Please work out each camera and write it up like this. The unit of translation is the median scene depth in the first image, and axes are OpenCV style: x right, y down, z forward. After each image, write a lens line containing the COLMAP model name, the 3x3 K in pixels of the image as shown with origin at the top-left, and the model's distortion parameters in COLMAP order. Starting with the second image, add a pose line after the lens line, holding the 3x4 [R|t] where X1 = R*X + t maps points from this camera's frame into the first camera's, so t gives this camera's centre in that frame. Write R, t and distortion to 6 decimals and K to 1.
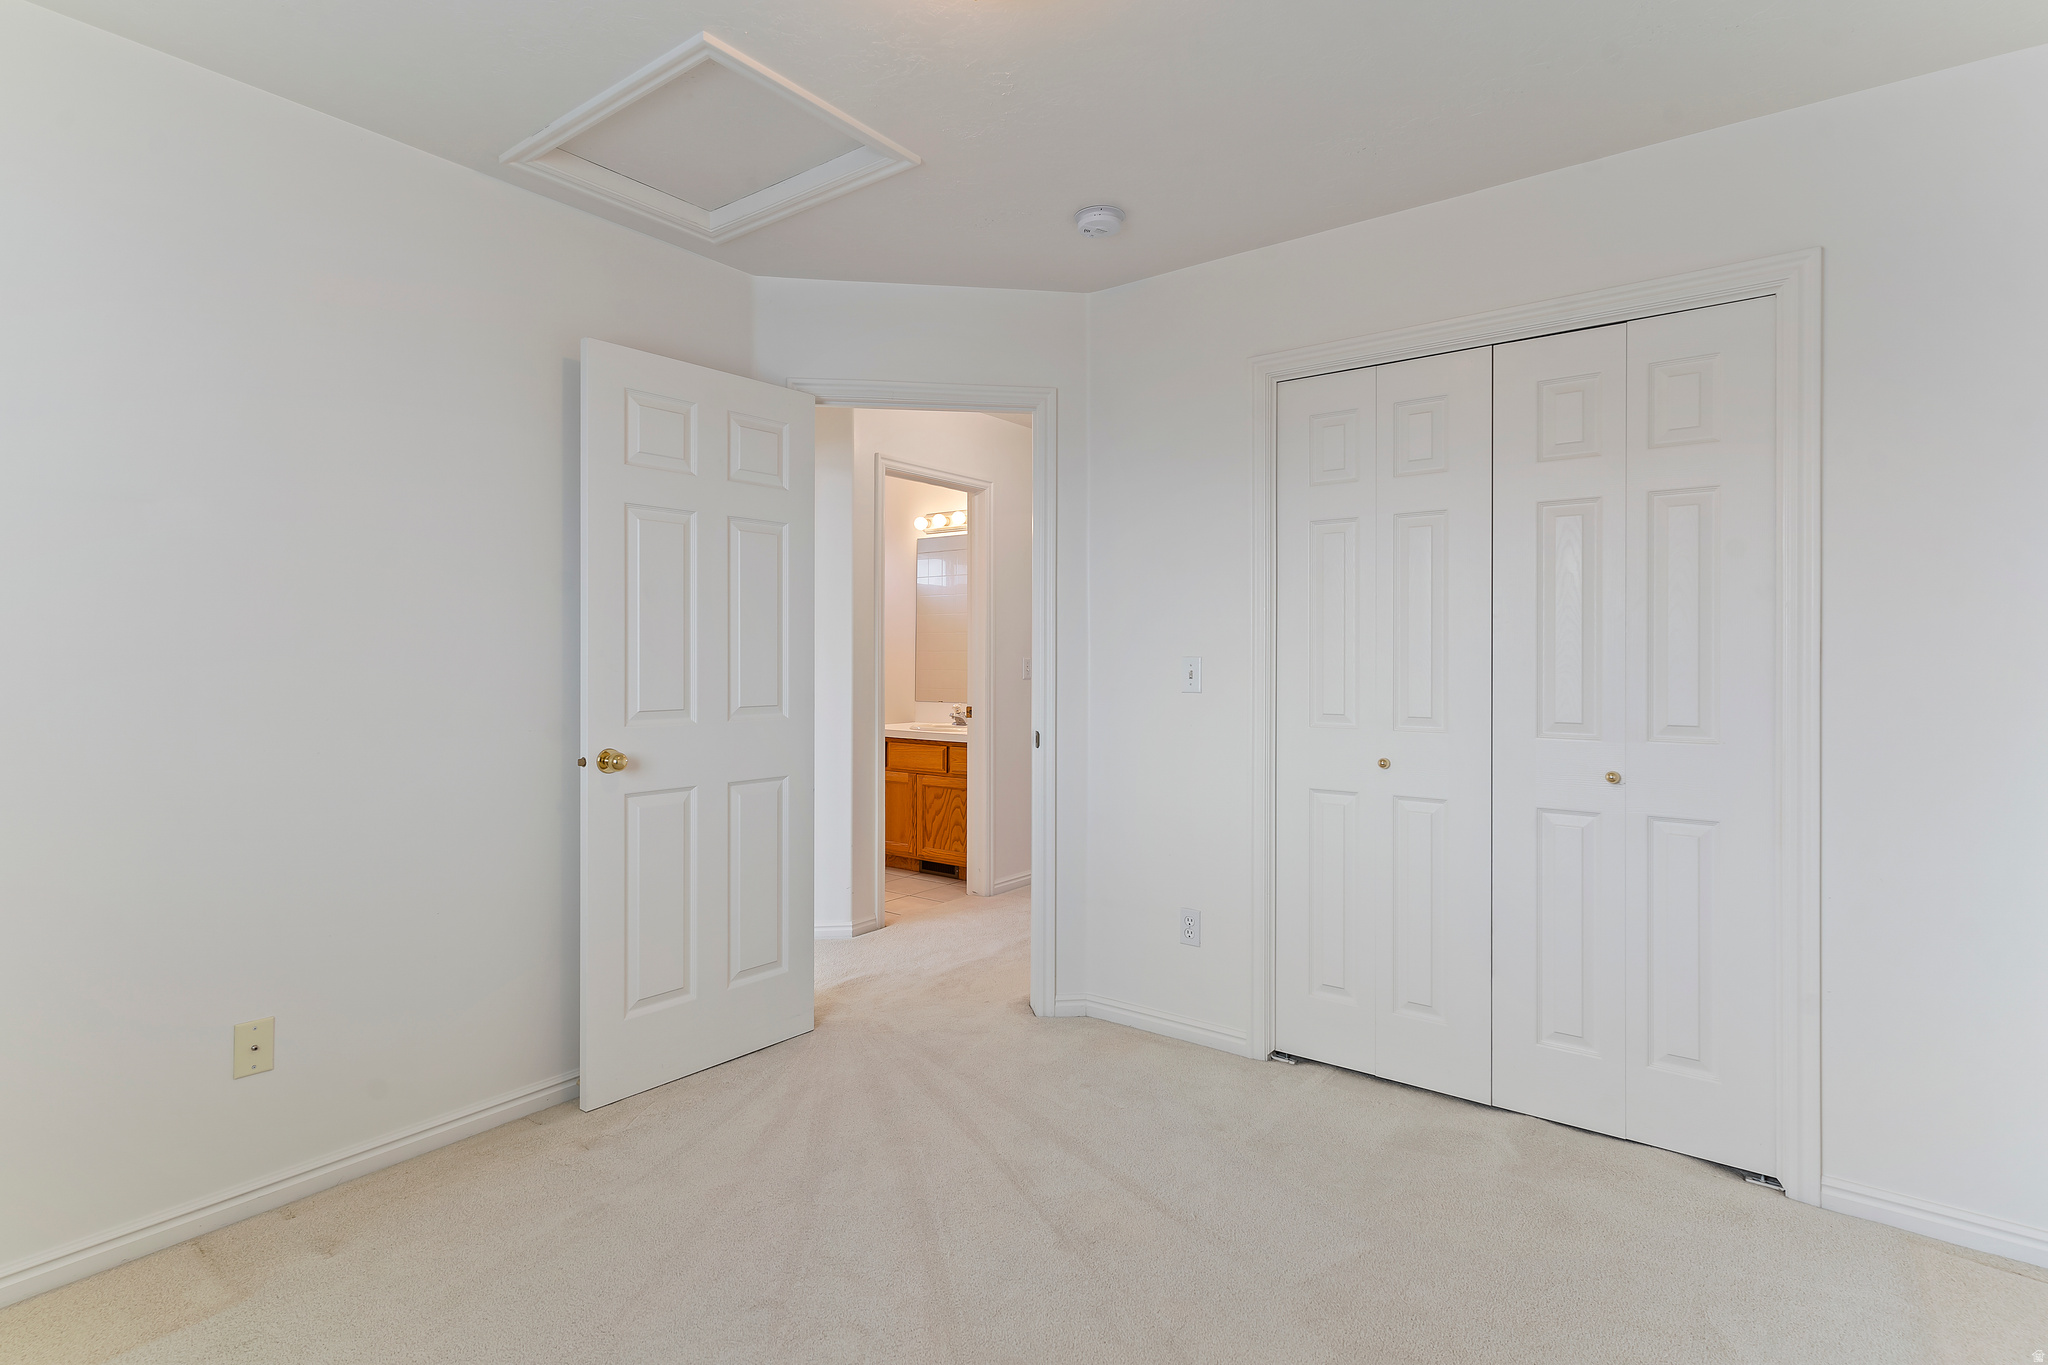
lens RADIAL K [[989.5, 0, 1019.7], [0, 989.5, 670.7], [0, 0, 1]] dist [0.003000, 0.001101]
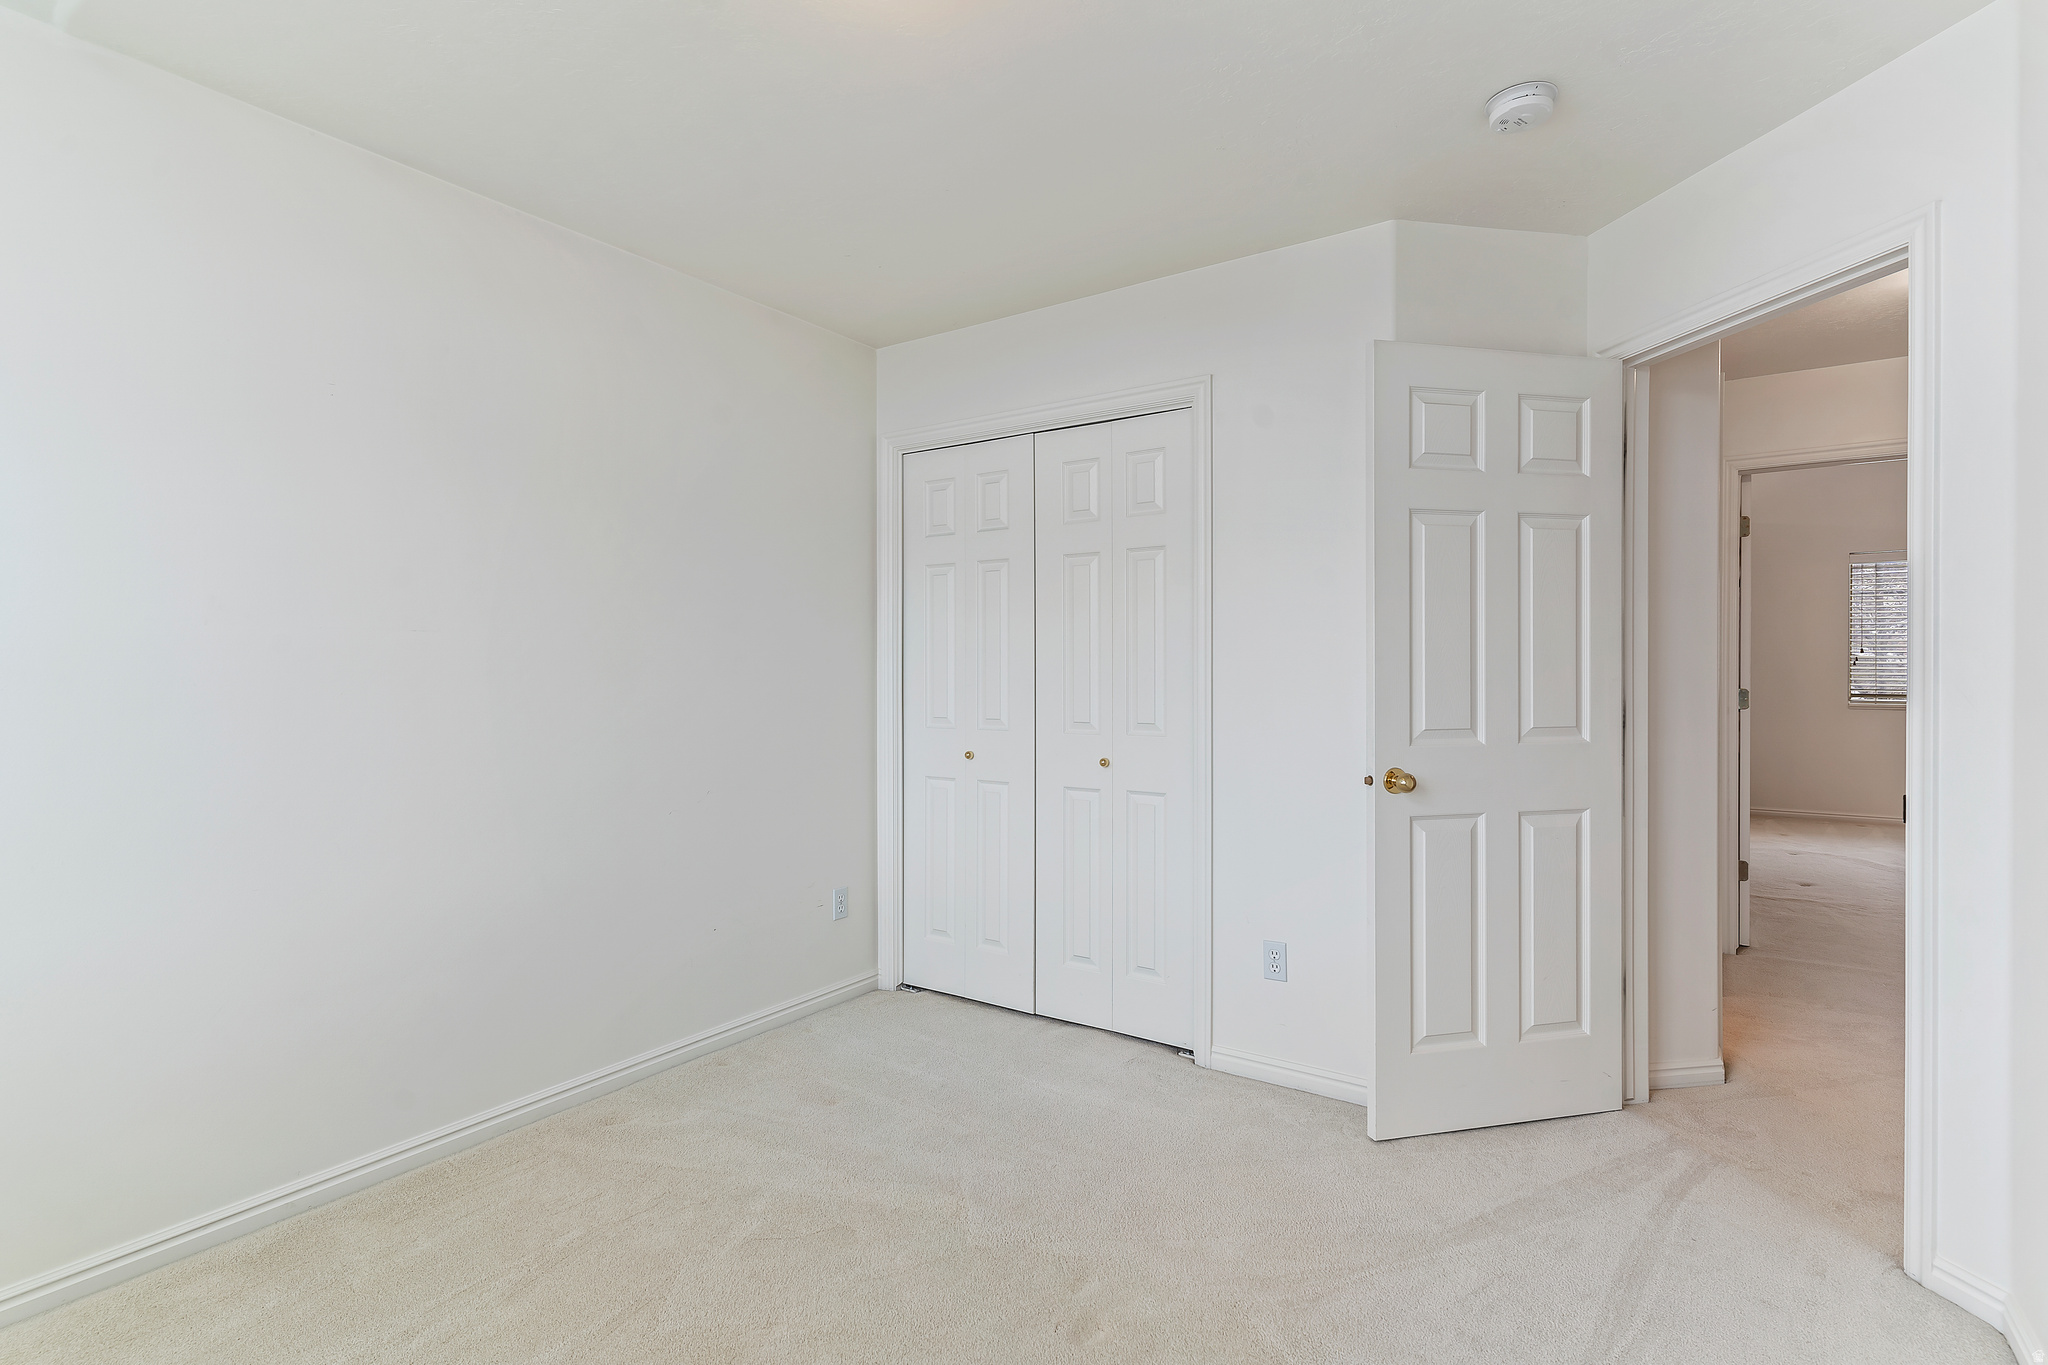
lens RADIAL K [[989.5, 0, 1028.5], [0, 989.5, 696.2], [0, 0, 1]] dist [0.003000, 0.001101]
pose [[0.998942, -0.005711, 0.045635, 0.365123], [0.005233, 0.999930, 0.010593, 0.003426], [-0.045693, -0.010343, 0.998902, -0.273174]]
